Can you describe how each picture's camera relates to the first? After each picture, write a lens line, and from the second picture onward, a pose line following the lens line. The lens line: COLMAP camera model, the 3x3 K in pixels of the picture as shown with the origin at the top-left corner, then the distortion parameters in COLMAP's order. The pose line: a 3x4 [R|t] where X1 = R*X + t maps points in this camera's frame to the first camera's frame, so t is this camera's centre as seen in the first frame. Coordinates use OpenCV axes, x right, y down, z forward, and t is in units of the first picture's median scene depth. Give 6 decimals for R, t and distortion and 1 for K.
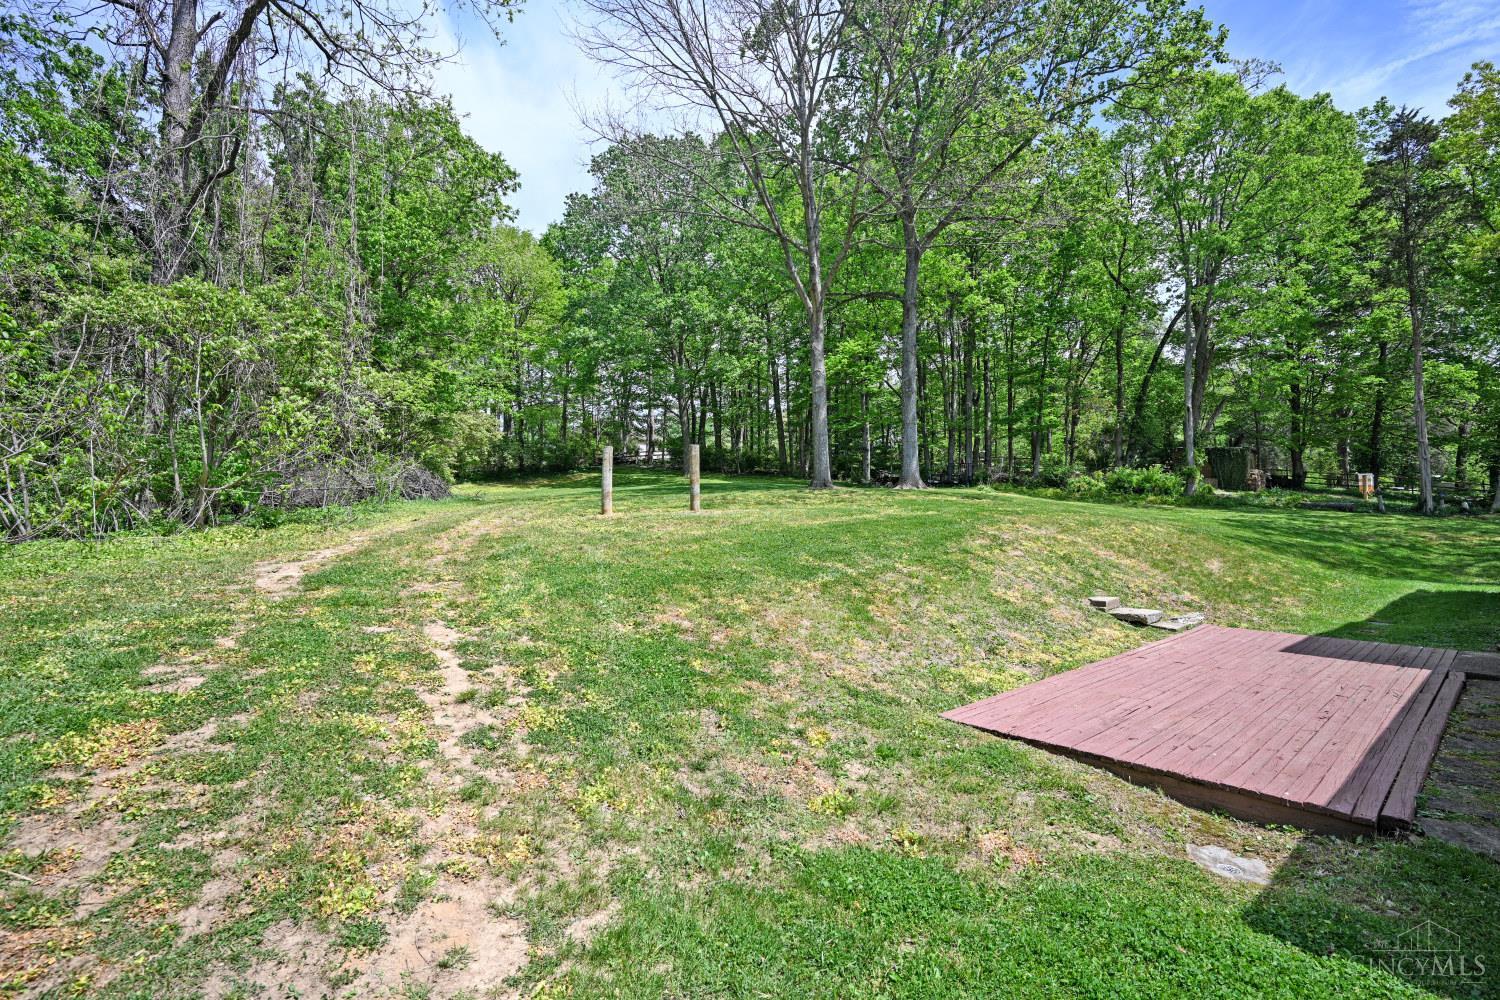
lens RADIAL K [[657.4, 0, 751.4], [0, 657.4, 503.4], [0, 0, 1]] dist [-0.008087, 0.000283]
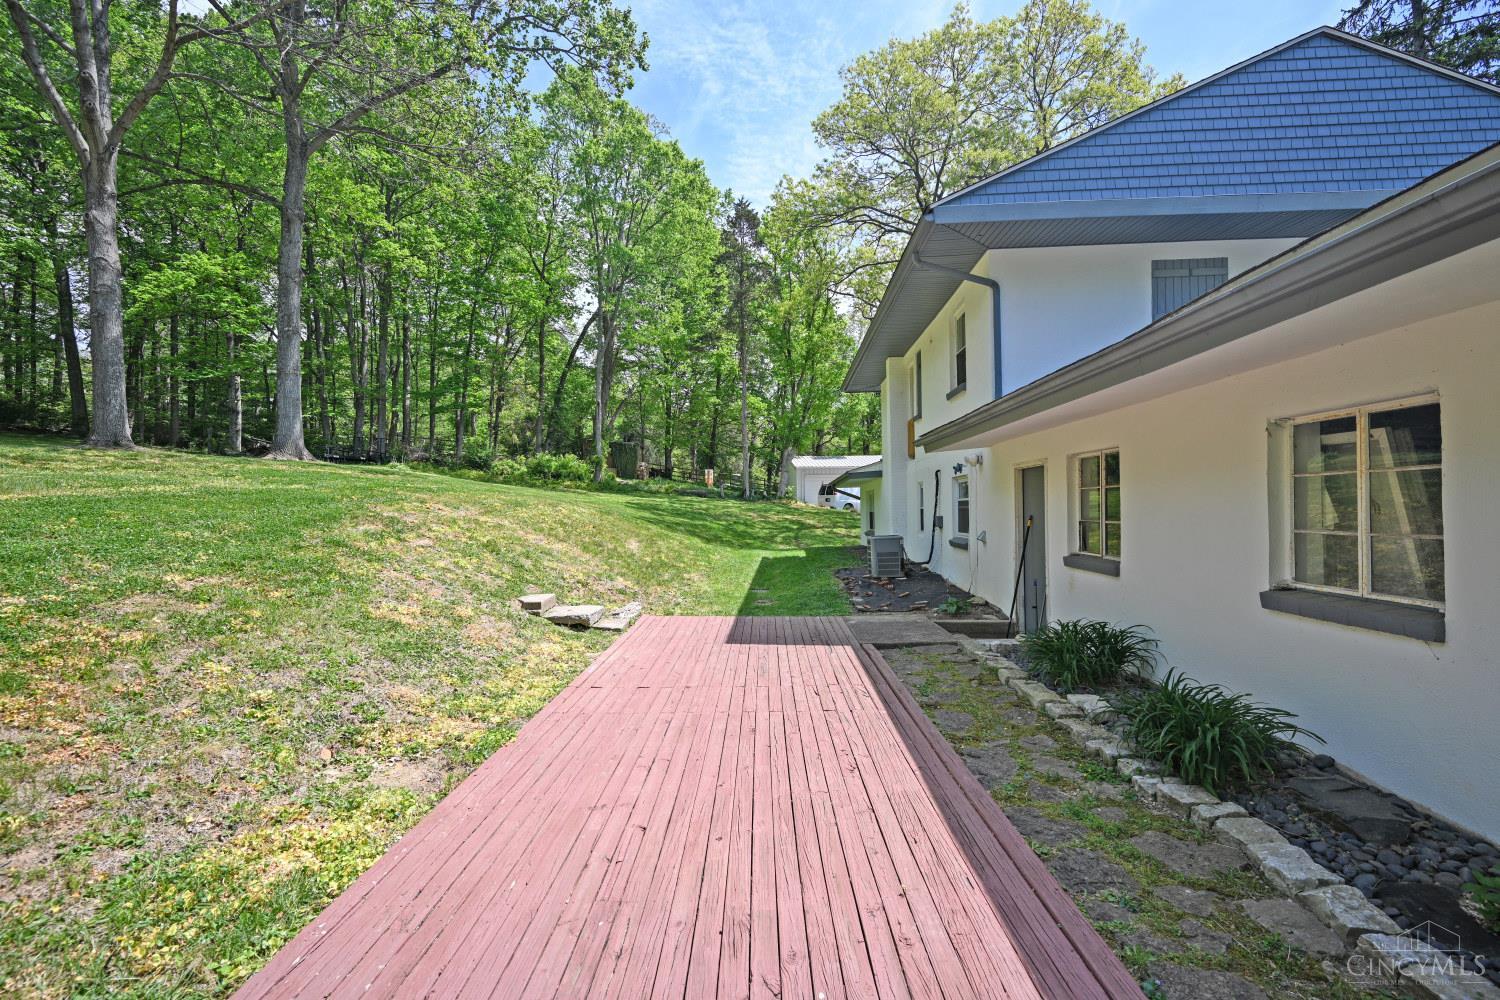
lens RADIAL K [[619.4, 0, 745.3], [0, 619.4, 496.7], [0, 0, 1]] dist [0.001012, 0.000121]
pose [[0.667331, 0.011796, 0.744668, 0.058997], [-0.019607, 0.999806, 0.001733, 0.007795], [-0.744503, -0.015757, 0.667433, 0.125796]]
